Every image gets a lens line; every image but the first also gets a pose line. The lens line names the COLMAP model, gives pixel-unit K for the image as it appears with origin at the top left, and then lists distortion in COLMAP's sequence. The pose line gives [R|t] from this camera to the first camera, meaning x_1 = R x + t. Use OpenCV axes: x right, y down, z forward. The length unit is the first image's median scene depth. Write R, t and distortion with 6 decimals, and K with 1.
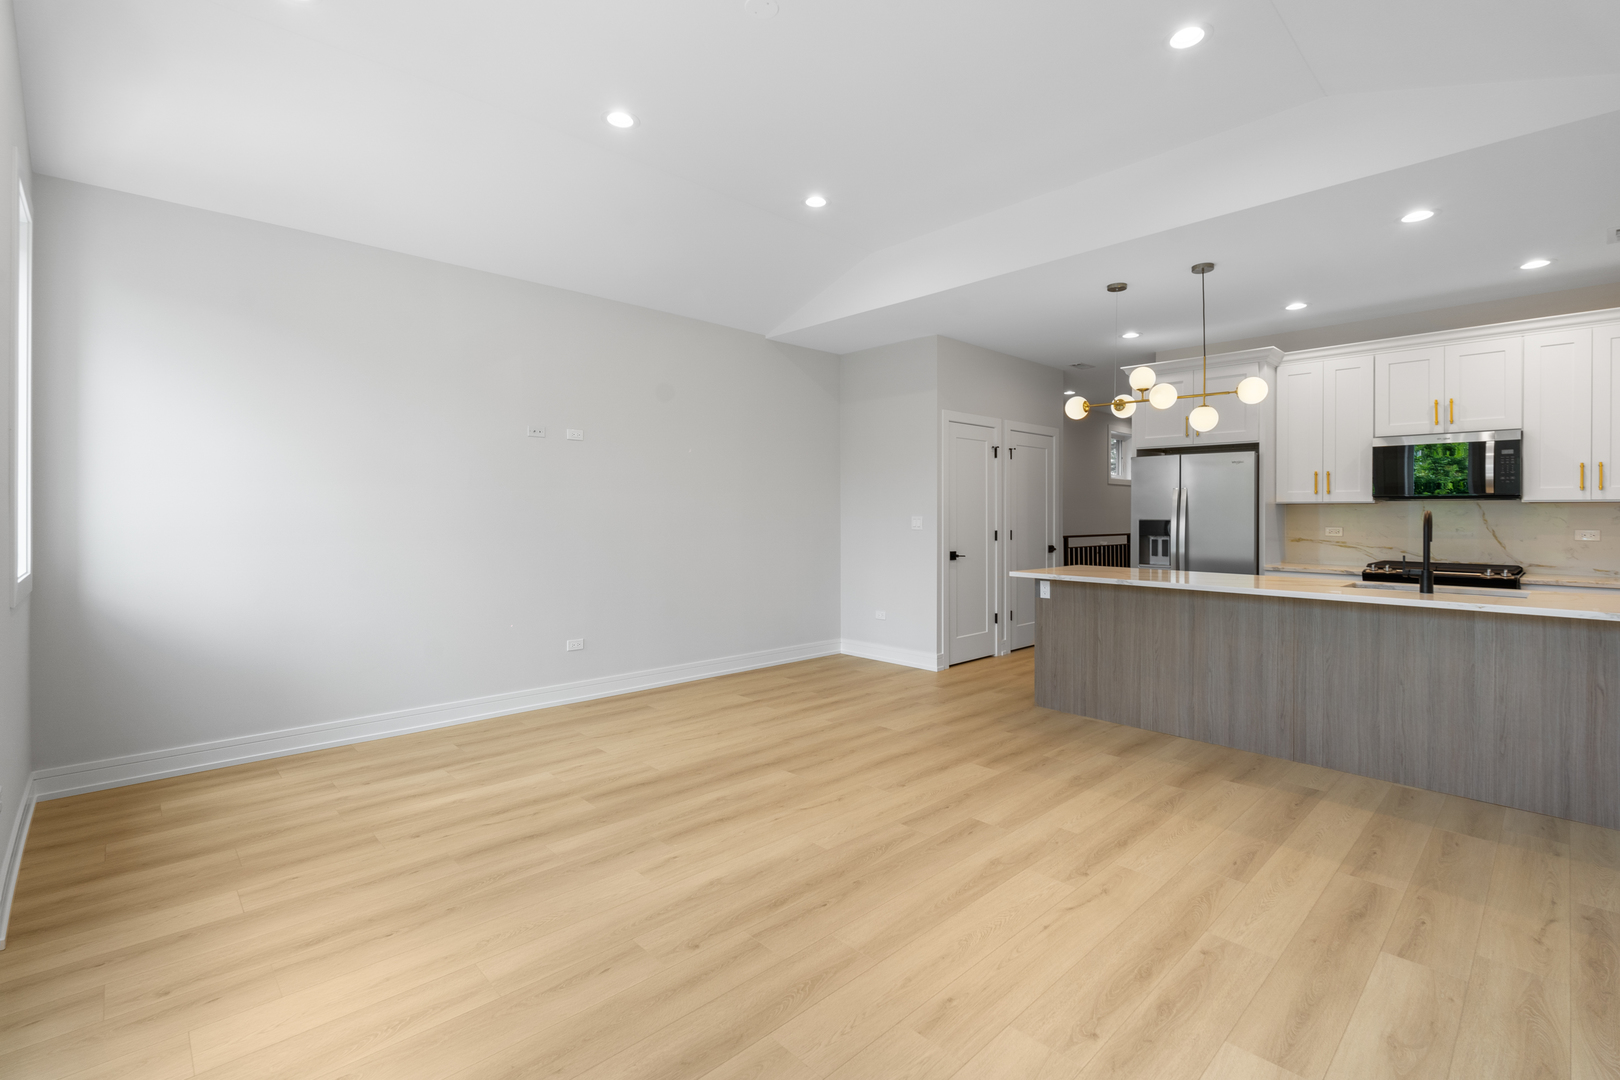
lens RADIAL K [[724.0, 0, 810.3], [0, 724.0, 516.9], [0, 0, 1]] dist [-0.001032, -0.000130]
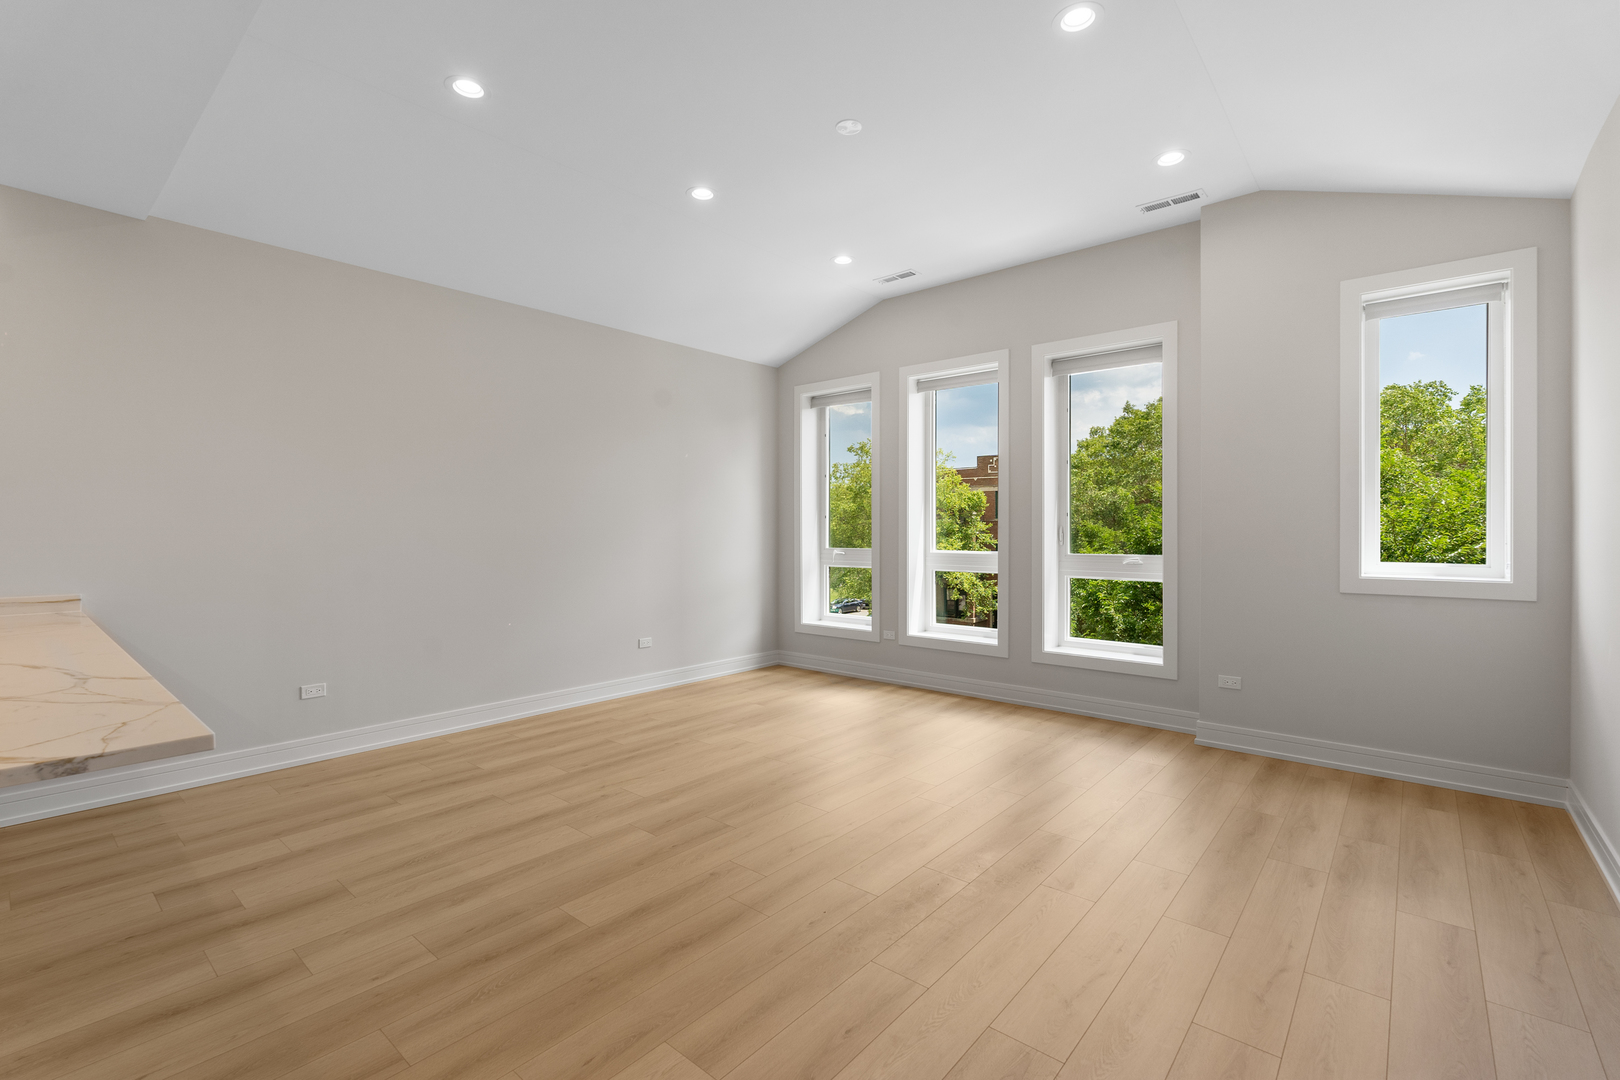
lens RADIAL K [[724.0, 0, 810.3], [0, 724.0, 516.9], [0, 0, 1]] dist [-0.001032, -0.000130]
pose [[-0.994503, -0.003636, -0.104644, 0.118511], [-0.002857, 0.999967, -0.007590, -0.012268], [0.104668, -0.007249, -0.994481, 2.002780]]
